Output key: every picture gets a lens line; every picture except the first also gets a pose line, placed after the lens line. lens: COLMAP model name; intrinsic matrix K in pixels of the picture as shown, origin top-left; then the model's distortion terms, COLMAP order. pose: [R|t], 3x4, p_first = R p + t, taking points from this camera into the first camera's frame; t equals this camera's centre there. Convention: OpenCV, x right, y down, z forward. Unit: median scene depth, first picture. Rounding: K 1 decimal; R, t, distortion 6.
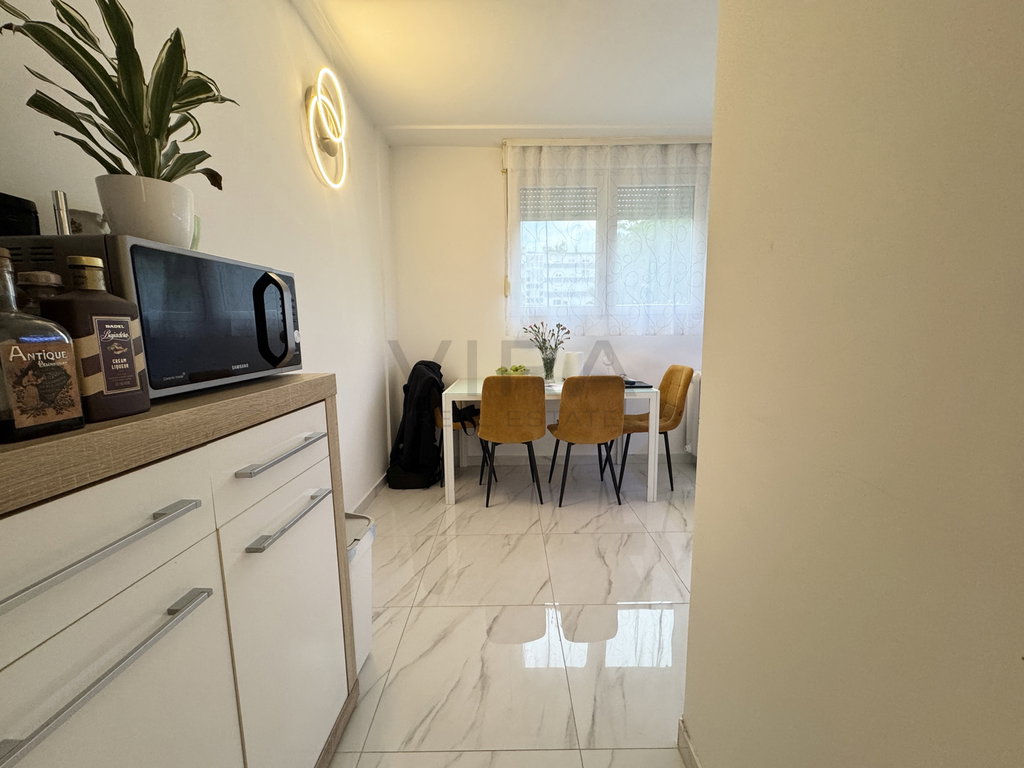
lens RADIAL K [[410.1, 0, 516.9], [0, 410.1, 389.6], [0, 0, 1]] dist [-0.002742, 0.000631]
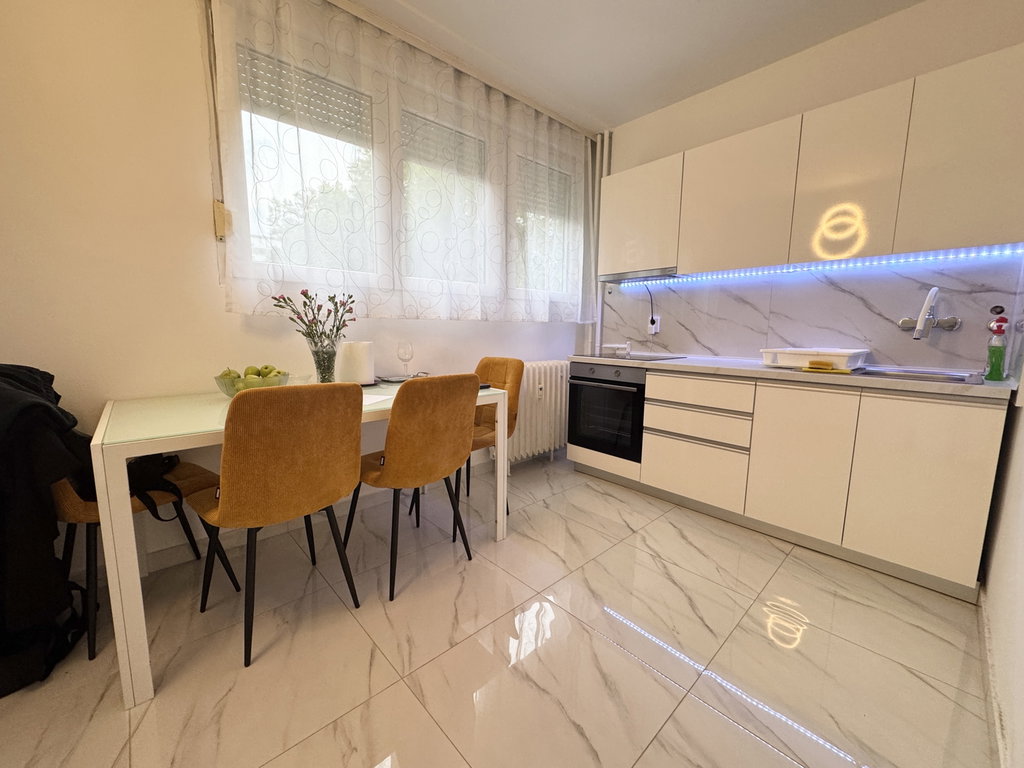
lens RADIAL K [[410.1, 0, 513.5], [0, 410.1, 383.4], [0, 0, 1]] dist [-0.002742, 0.000631]
pose [[0.745016, -0.070940, 0.663264, -0.134177], [0.075733, 0.996895, 0.021556, -0.025596], [-0.662734, 0.034171, 0.748075, 0.428447]]
